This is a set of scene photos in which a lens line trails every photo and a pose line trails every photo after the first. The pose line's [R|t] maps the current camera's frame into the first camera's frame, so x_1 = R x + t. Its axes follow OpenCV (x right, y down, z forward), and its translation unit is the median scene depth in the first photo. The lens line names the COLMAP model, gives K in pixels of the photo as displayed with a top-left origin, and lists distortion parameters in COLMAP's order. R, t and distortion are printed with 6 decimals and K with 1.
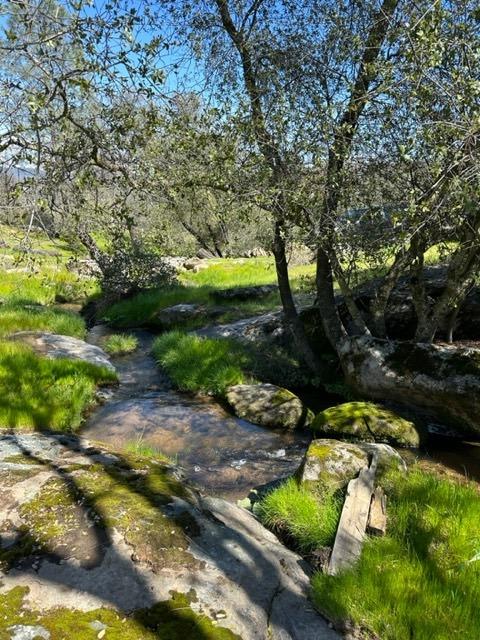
lens RADIAL K [[449.8, 0, 239.3], [0, 449.8, 320.0], [0, 0, 1]] dist [0.007188, -0.000159]
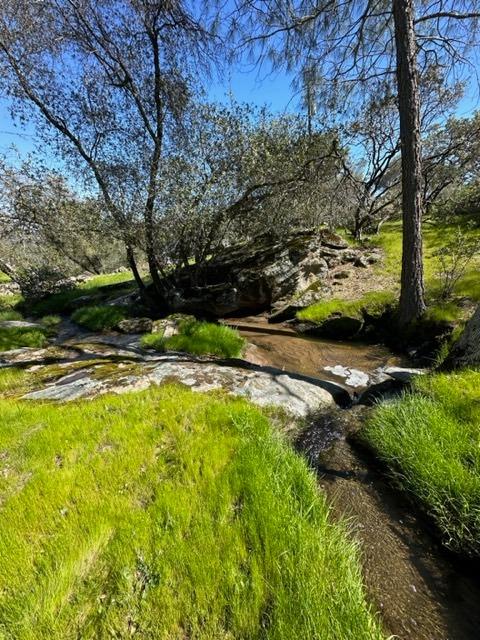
lens RADIAL K [[256.6, 0, 240.9], [0, 256.6, 321.3], [0, 0, 1]] dist [-0.001204, -0.000094]
pose [[0.889538, -0.185477, 0.417516, -0.011277], [0.163085, 0.982586, 0.089043, 0.110441], [-0.426761, -0.011116, 0.904296, -0.344651]]
